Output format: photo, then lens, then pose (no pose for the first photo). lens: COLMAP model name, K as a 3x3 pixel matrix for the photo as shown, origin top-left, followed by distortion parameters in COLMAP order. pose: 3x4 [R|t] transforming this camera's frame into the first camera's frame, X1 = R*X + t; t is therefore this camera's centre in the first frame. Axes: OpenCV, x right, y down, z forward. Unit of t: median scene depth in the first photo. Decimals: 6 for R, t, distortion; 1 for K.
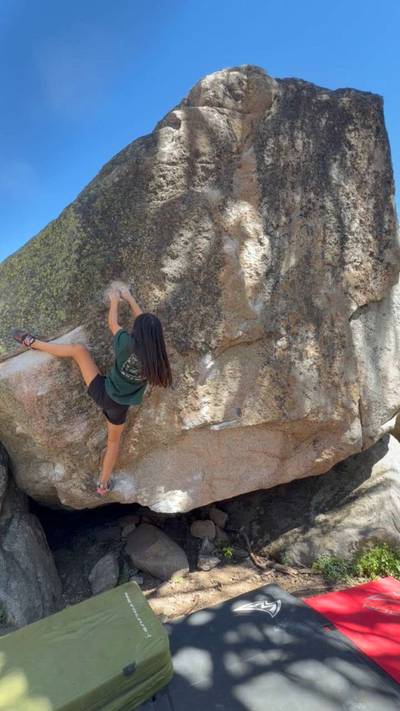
lens RADIAL K [[311.3, 0, 200.5], [0, 311.3, 354.9], [0, 0, 1]] dist [0.016292, 0.000277]
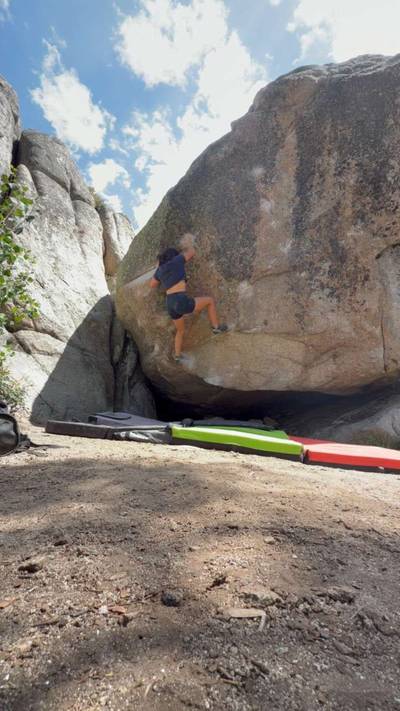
lens RADIAL K [[311.3, 0, 200.0], [0, 311.3, 355.8], [0, 0, 1]] dist [0.016292, 0.000277]
pose [[0.892619, 0.074079, -0.444683, 0.478620], [-0.067666, 0.997248, 0.030303, 0.298066], [0.445704, 0.003041, 0.895175, -0.398633]]
